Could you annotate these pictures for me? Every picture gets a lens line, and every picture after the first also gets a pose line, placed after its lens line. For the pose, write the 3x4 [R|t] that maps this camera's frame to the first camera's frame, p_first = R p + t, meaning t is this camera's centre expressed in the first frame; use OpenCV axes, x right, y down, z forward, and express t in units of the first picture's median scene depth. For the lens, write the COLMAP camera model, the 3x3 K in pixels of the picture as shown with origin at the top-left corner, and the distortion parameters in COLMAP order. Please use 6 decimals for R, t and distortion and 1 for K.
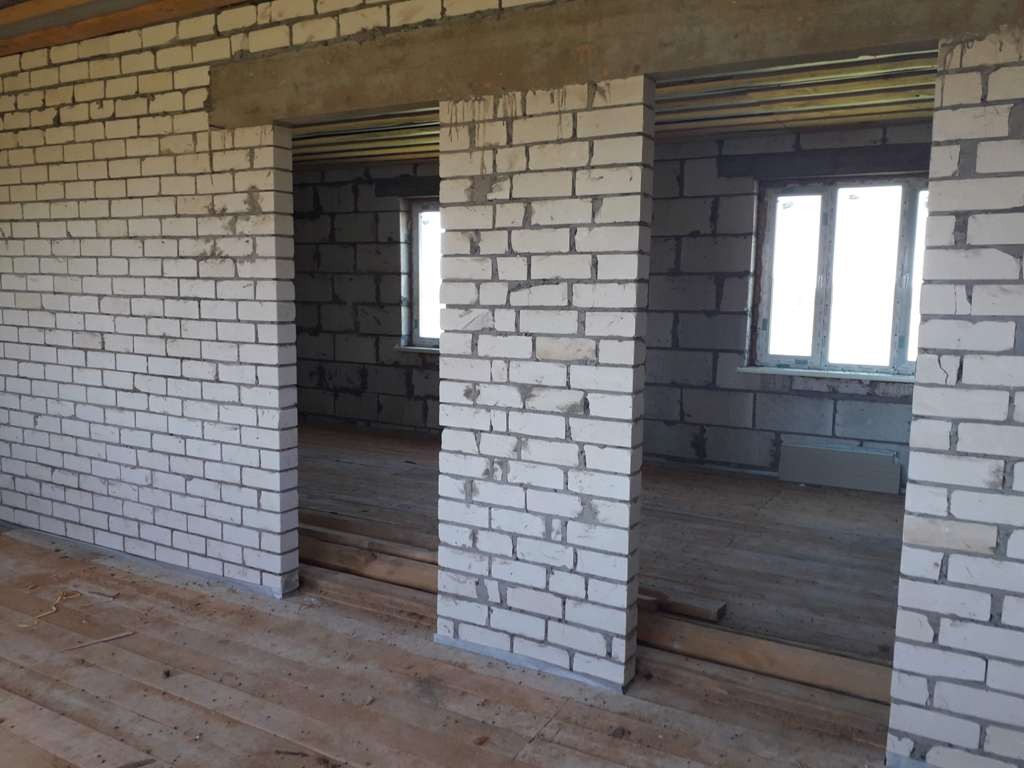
lens RADIAL K [[802.7, 0, 512.0], [0, 802.7, 384.0], [0, 0, 1]] dist [0.081158, -0.147290]
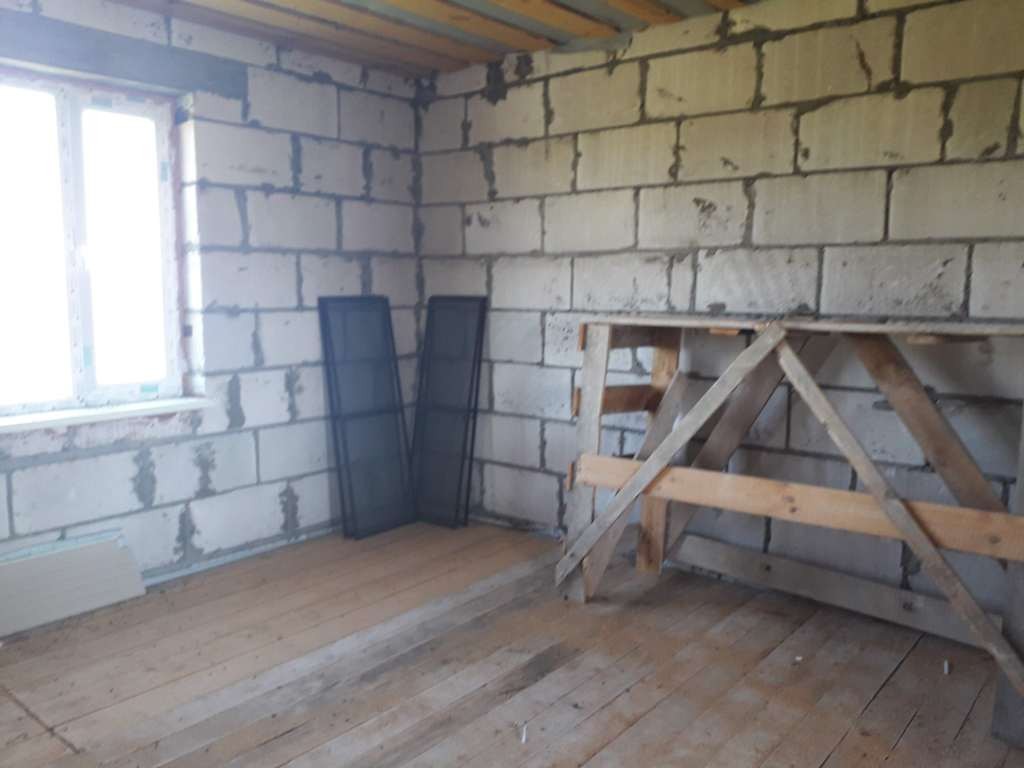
lens RADIAL K [[802.7, 0, 512.0], [0, 802.7, 384.0], [0, 0, 1]] dist [0.081158, -0.147290]
pose [[0.190615, -0.133724, 0.972514, -0.062629], [0.115615, 0.986842, 0.113033, -0.062839], [-0.974833, 0.090891, 0.203567, 0.560274]]
